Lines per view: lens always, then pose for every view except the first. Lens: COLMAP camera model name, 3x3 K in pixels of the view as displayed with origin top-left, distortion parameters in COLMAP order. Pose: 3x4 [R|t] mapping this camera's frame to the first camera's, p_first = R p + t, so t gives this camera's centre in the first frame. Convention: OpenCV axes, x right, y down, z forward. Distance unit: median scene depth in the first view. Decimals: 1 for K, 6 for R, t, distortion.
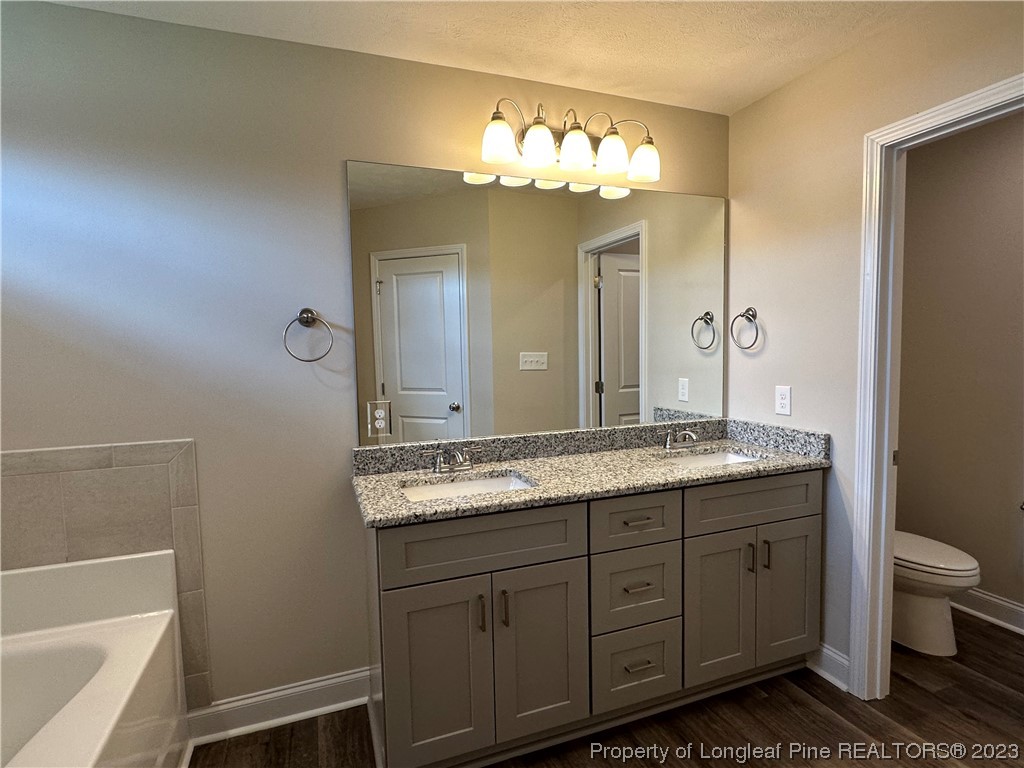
lens RADIAL K [[529.6, 0, 512.0], [0, 529.6, 384.0], [0, 0, 1]] dist [-0.003192, -0.000456]
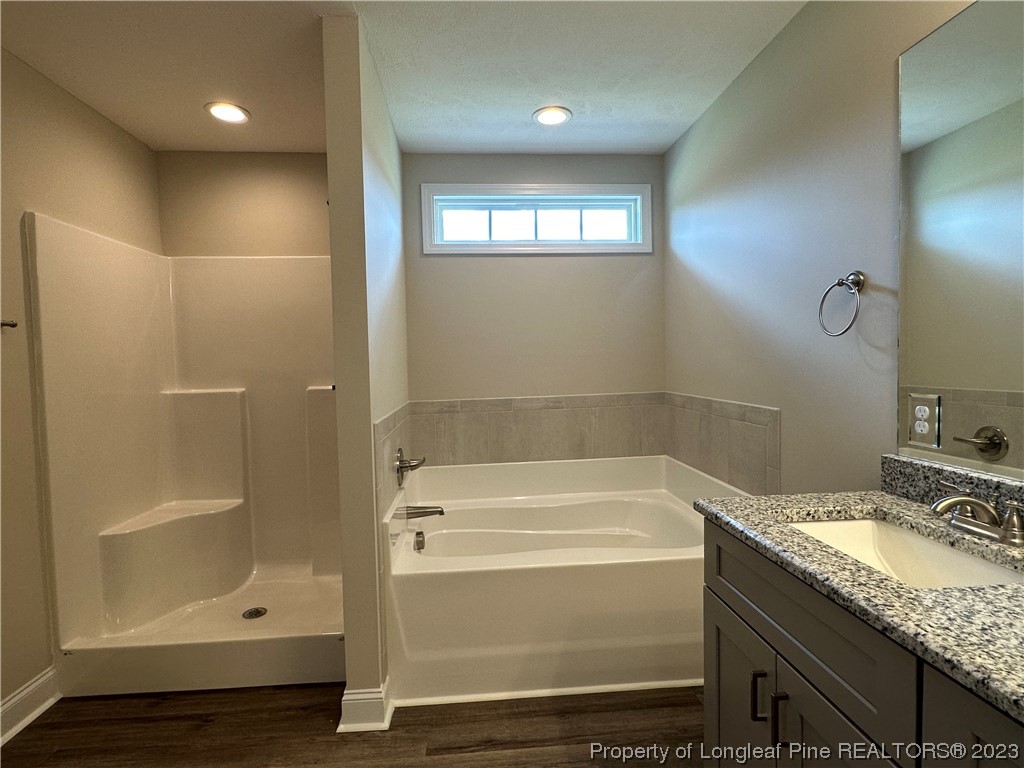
lens RADIAL K [[529.6, 0, 512.0], [0, 529.6, 384.0], [0, 0, 1]] dist [-0.003192, -0.000456]
pose [[-0.281105, 0.065171, -0.957462, 0.530475], [-0.039125, 0.996084, 0.079286, -0.012352], [0.958879, 0.059748, -0.277454, 0.679225]]
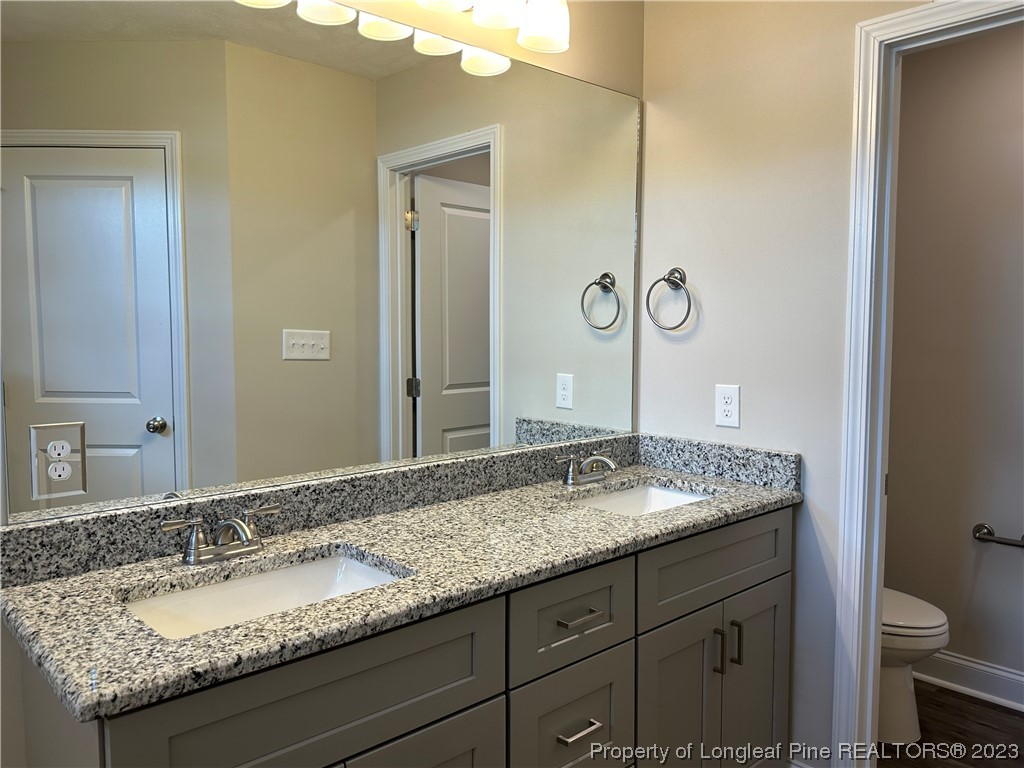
lens RADIAL K [[771.6, 0, 511.6], [0, 771.6, 378.1], [0, 0, 1]] dist [0.110122, -0.171314]
pose [[0.928642, -0.003271, 0.370962, -0.133641], [0.004700, 0.999985, -0.002948, -0.003450], [-0.370946, 0.004481, 0.928644, 0.199390]]
